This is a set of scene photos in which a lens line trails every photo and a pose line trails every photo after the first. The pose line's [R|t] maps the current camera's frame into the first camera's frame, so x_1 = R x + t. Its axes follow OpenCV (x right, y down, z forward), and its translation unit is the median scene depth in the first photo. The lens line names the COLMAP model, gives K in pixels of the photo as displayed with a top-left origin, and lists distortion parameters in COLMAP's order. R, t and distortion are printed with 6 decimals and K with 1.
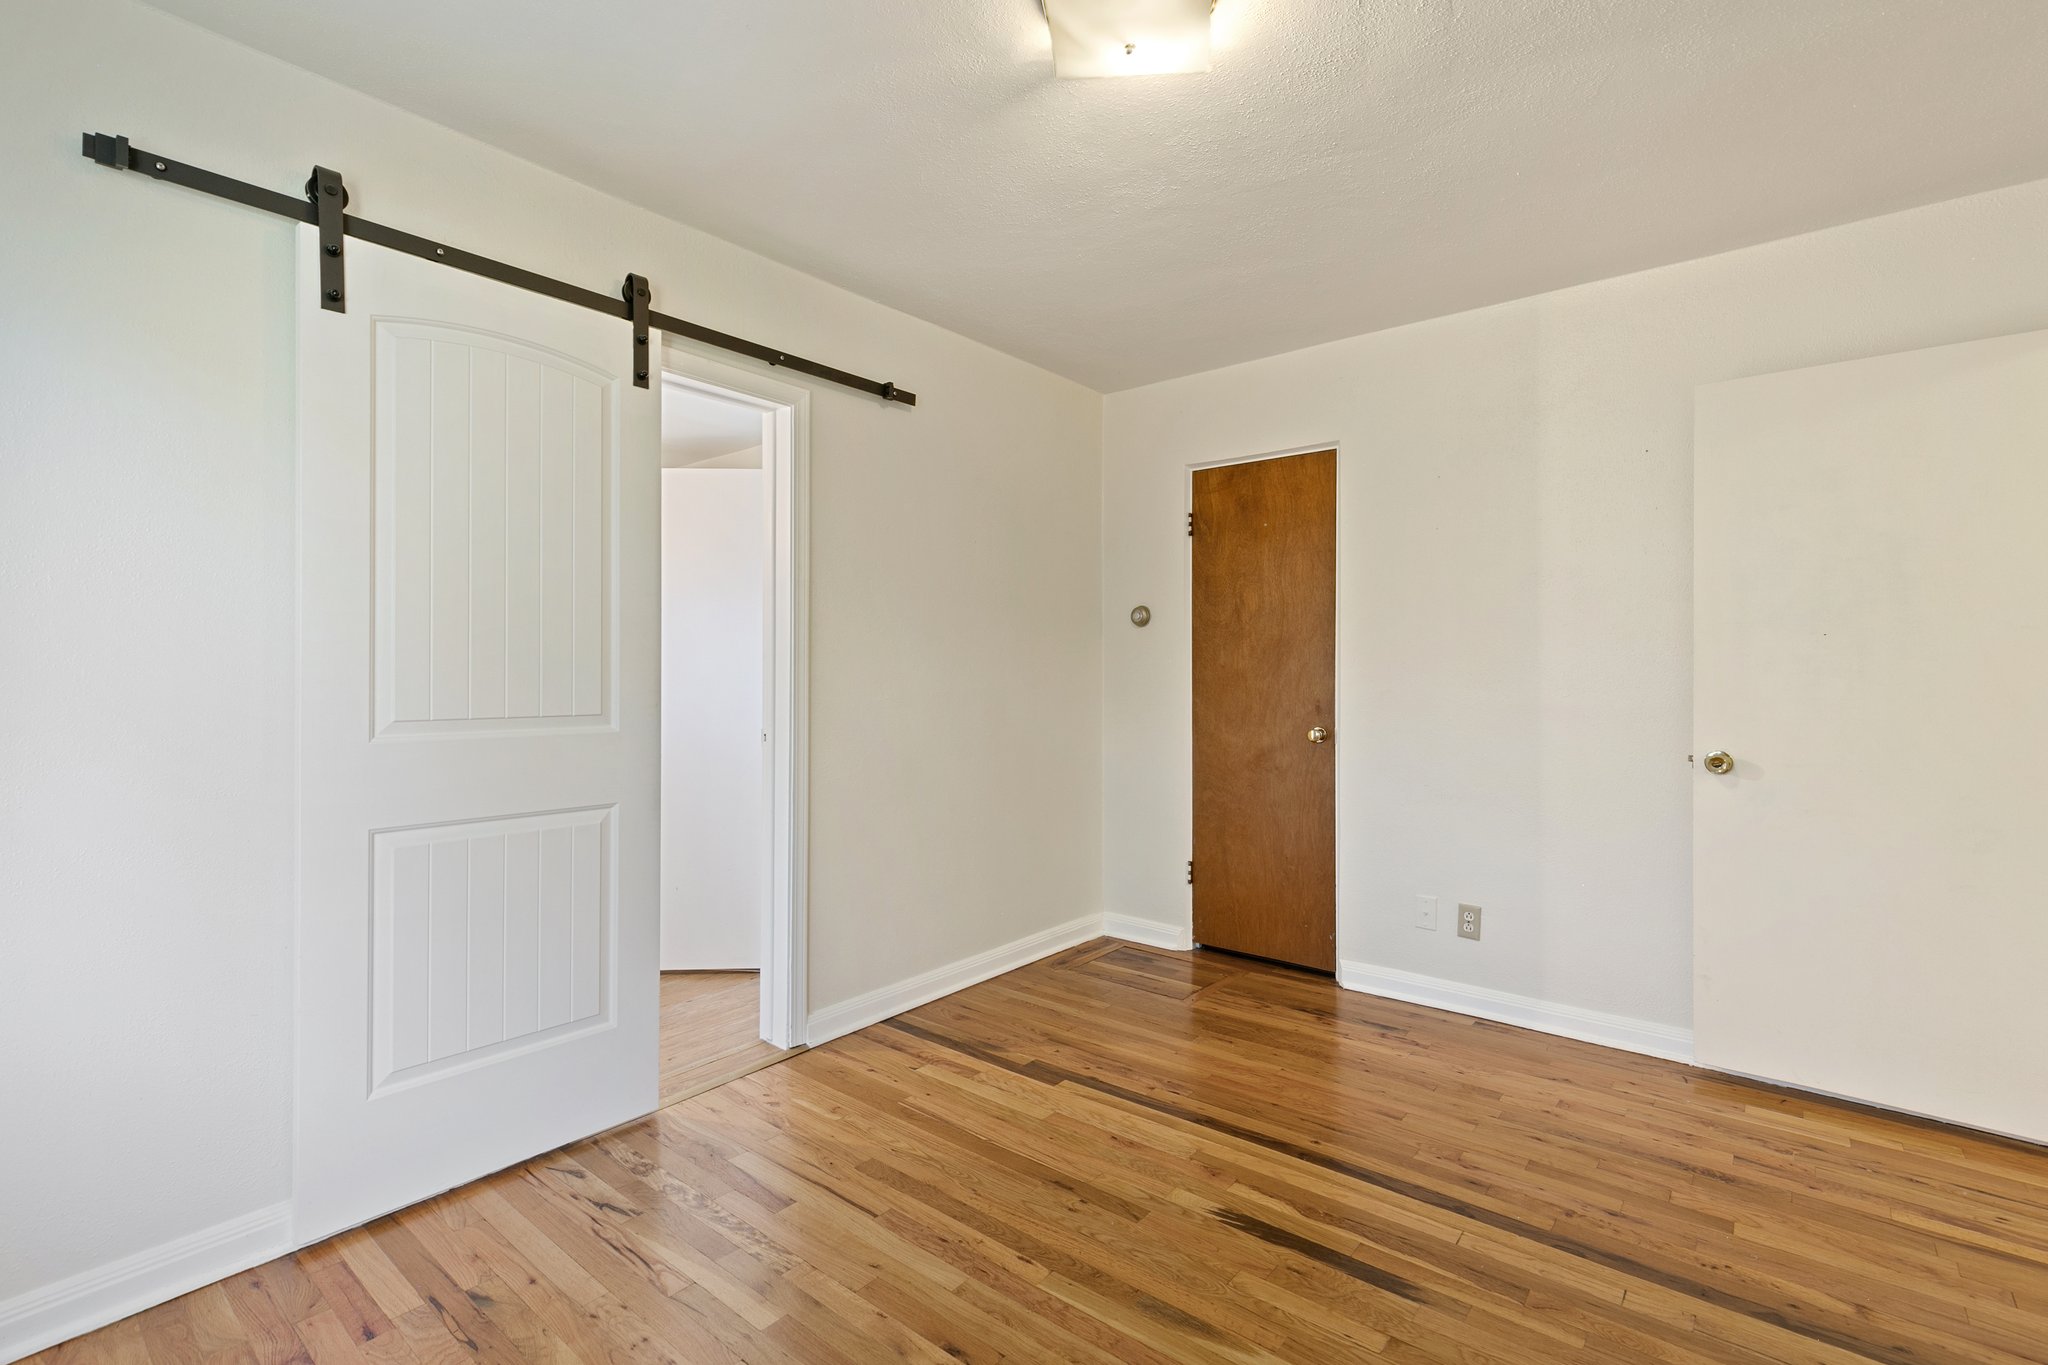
lens RADIAL K [[921.4, 0, 1034.4], [0, 921.4, 675.9], [0, 0, 1]] dist [0.008176, -0.001104]
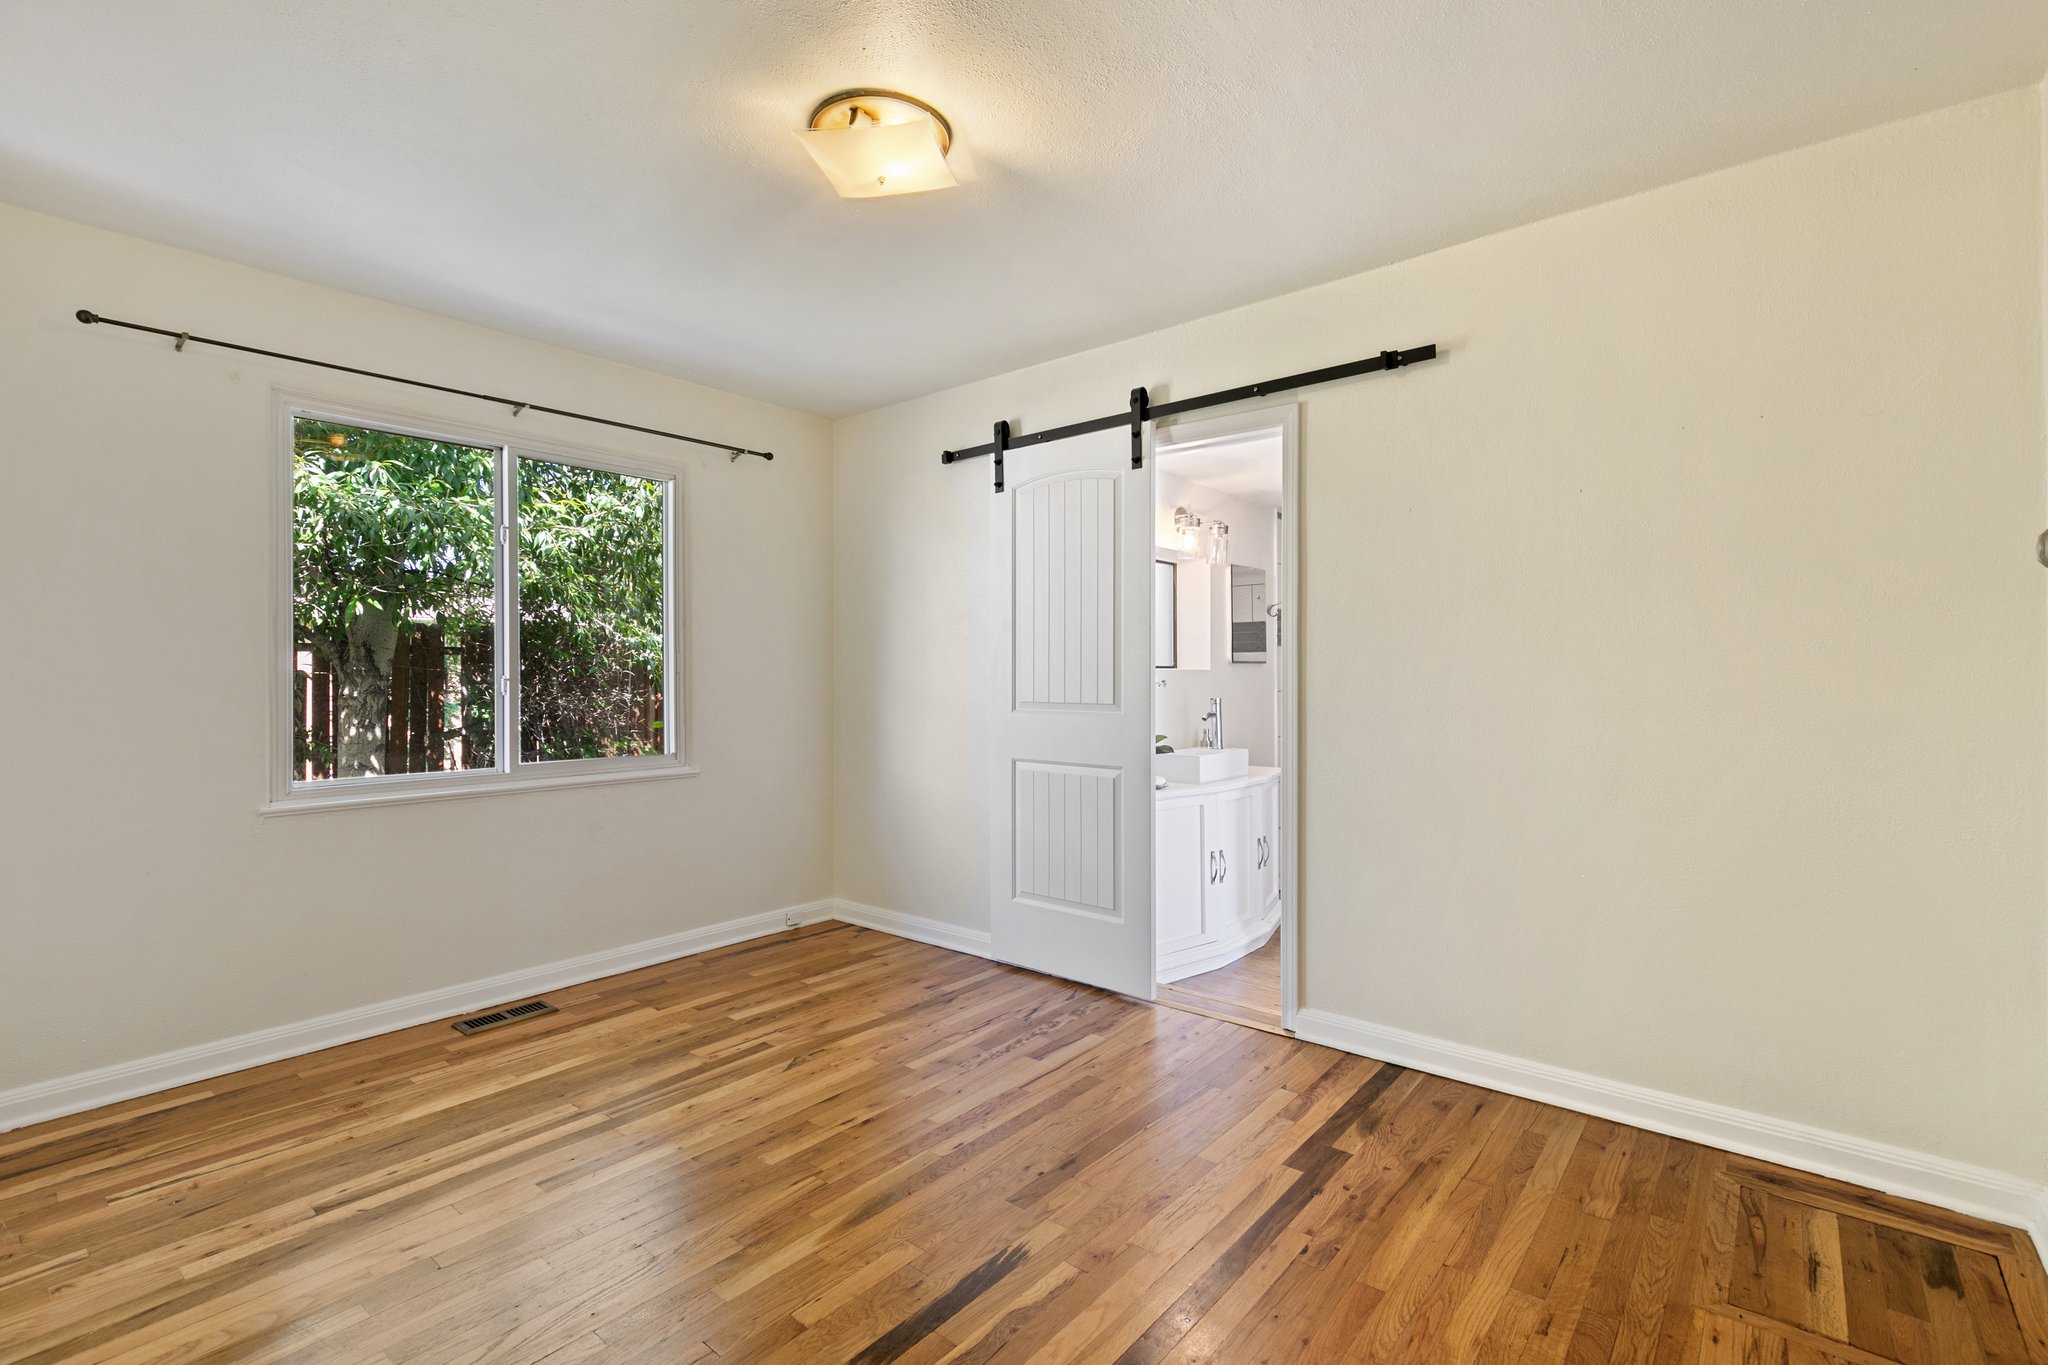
lens RADIAL K [[921.4, 0, 1034.4], [0, 921.4, 675.9], [0, 0, 1]] dist [0.008176, -0.001104]
pose [[0.001227, -0.003929, -0.999992, 0.837804], [-0.005080, 0.999979, -0.003935, 0.003591], [0.999986, 0.005085, 0.001207, 0.745963]]
